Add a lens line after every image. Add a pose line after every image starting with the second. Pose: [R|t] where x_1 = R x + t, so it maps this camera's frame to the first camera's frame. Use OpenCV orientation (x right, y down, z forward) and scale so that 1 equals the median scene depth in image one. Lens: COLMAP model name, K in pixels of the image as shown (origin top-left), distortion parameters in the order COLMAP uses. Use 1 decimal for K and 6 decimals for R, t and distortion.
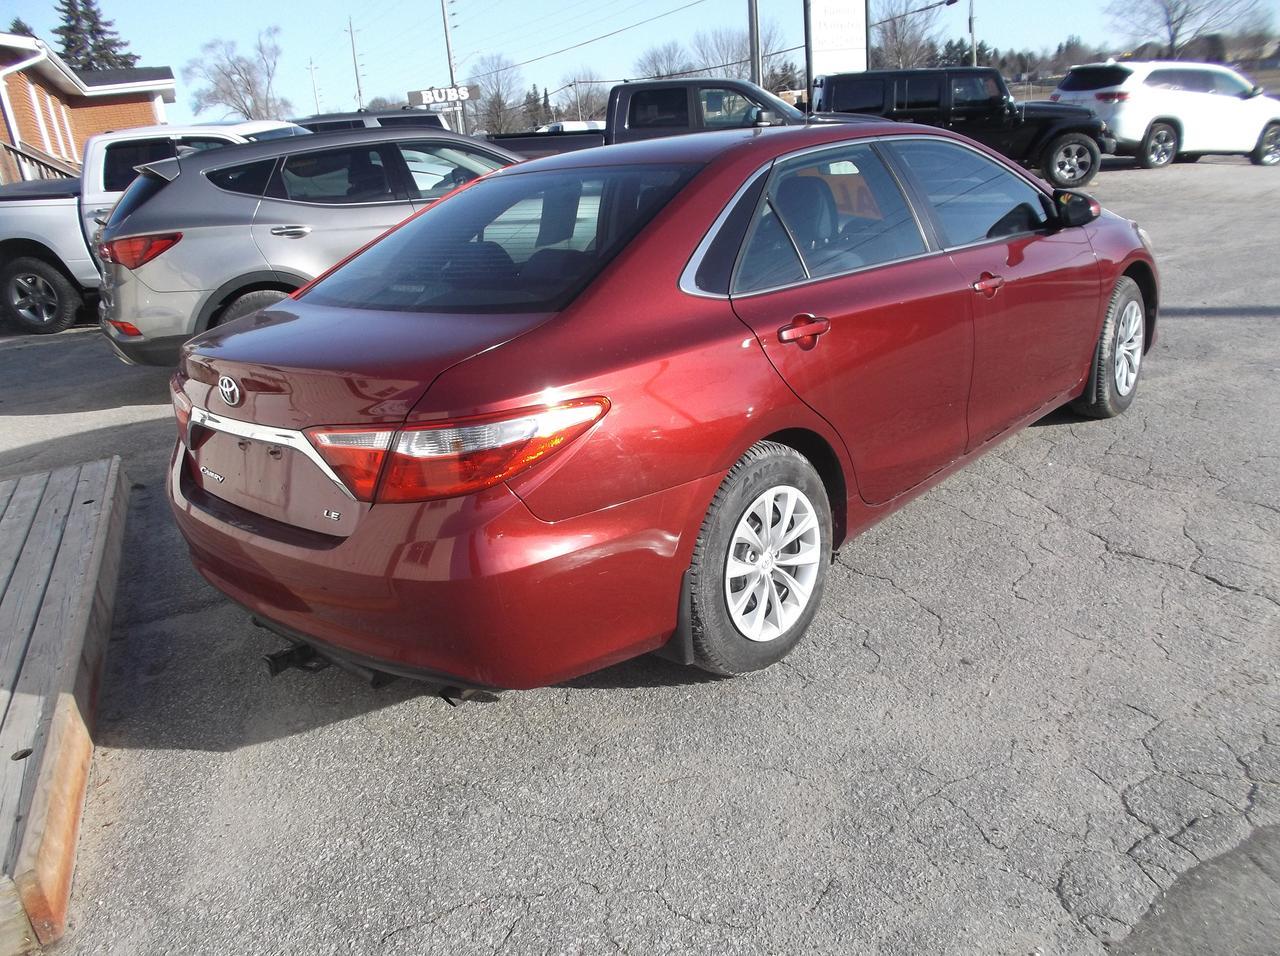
lens RADIAL K [[999.5, 0, 645.6], [0, 999.5, 481.2], [0, 0, 1]] dist [-0.024567, 0.009757]
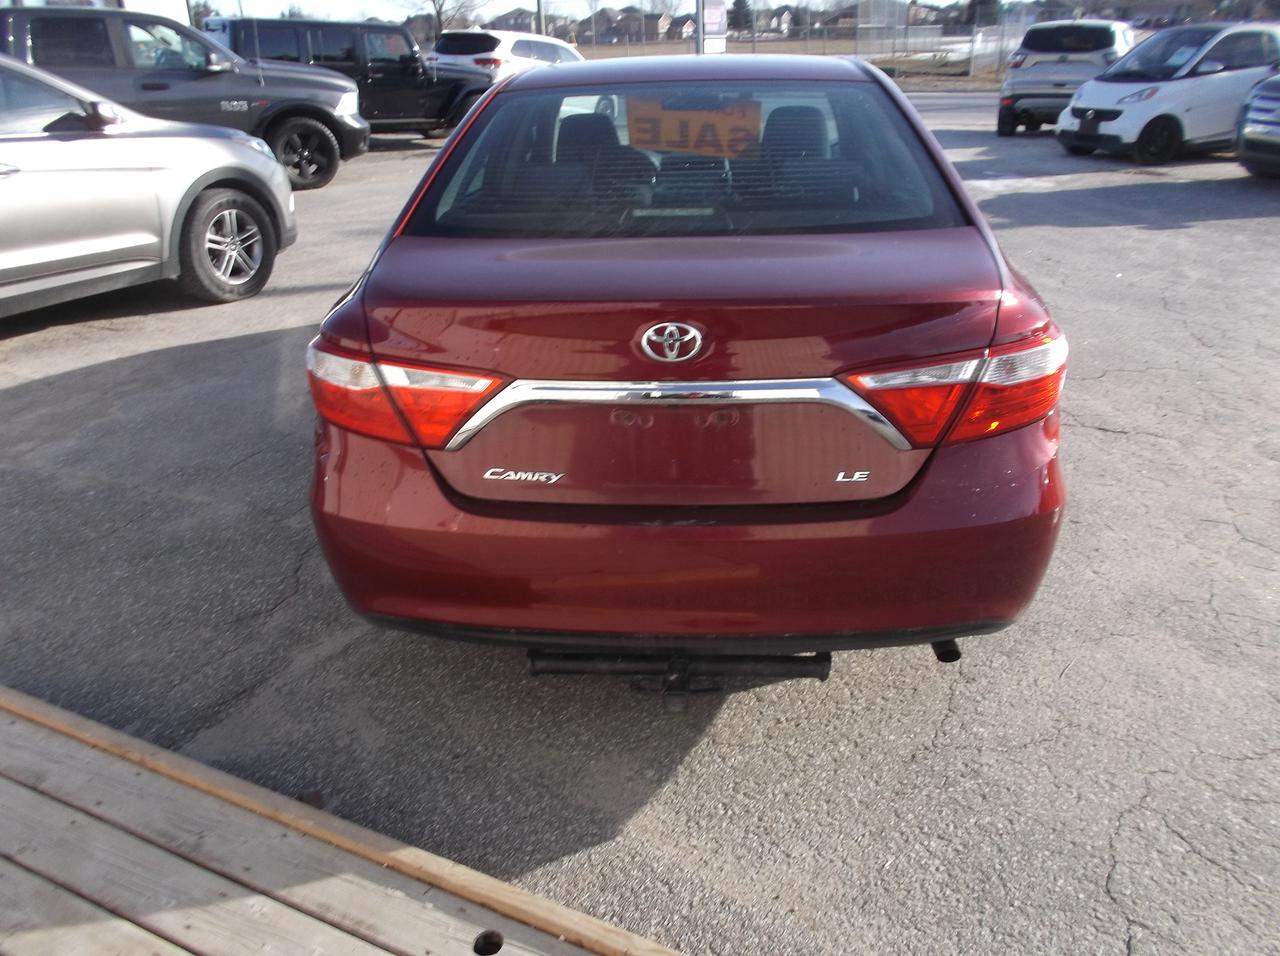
lens RADIAL K [[999.5, 0, 645.6], [0, 999.5, 481.2], [0, 0, 1]] dist [-0.024567, 0.009757]
pose [[0.786305, -0.182708, 0.590206, -0.131599], [0.164663, 0.982695, 0.084836, -0.008591], [-0.595492, 0.030478, 0.802783, 0.061375]]
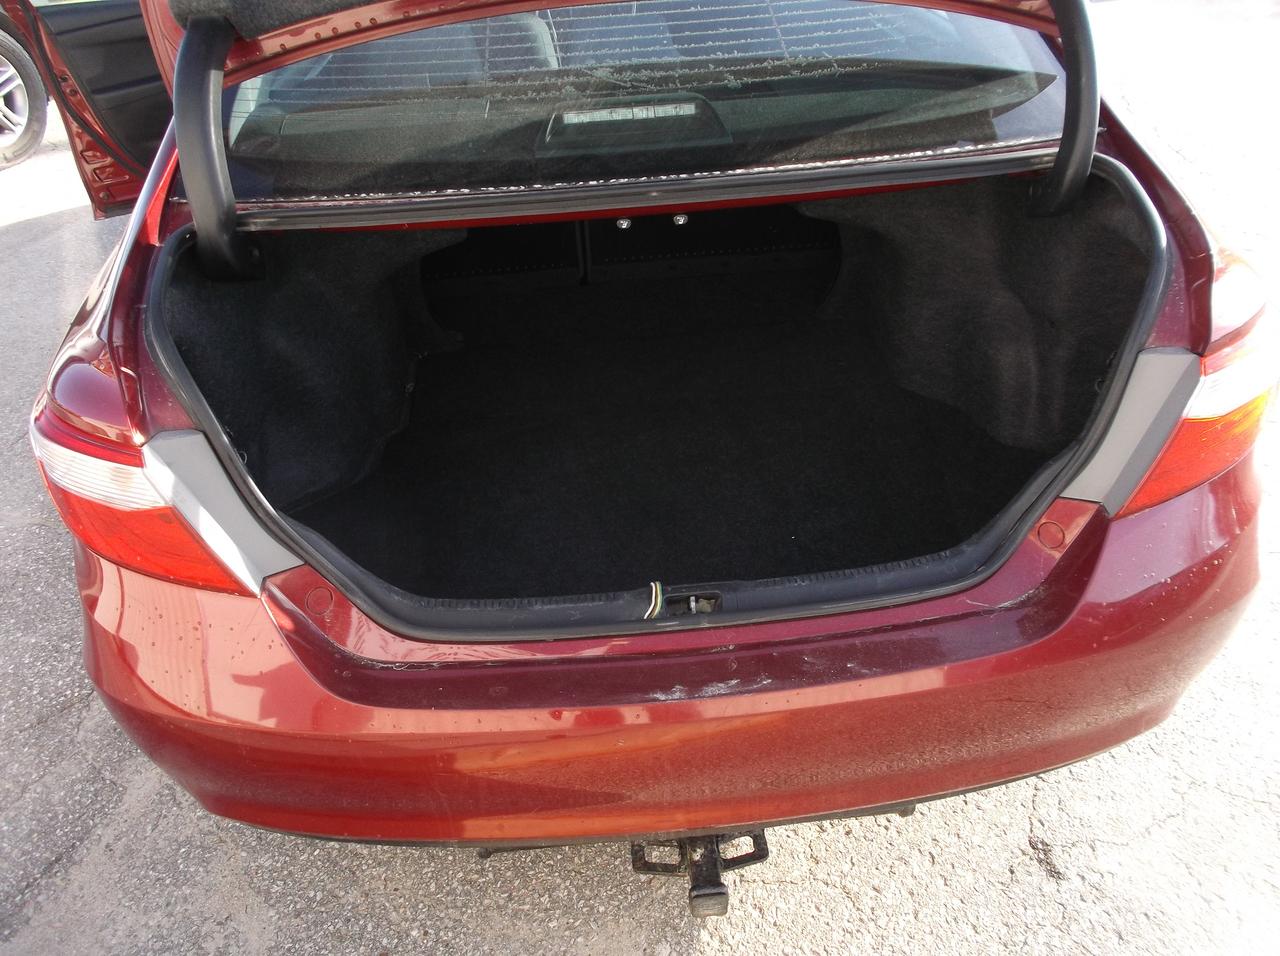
lens RADIAL K [[999.5, 0, 645.6], [0, 999.5, 481.2], [0, 0, 1]] dist [-0.024567, 0.009757]
pose [[0.692719, -0.369784, 0.619193, -0.102452], [0.225251, 0.926532, 0.301329, -0.029461], [-0.685129, -0.069263, 0.725121, 0.105552]]
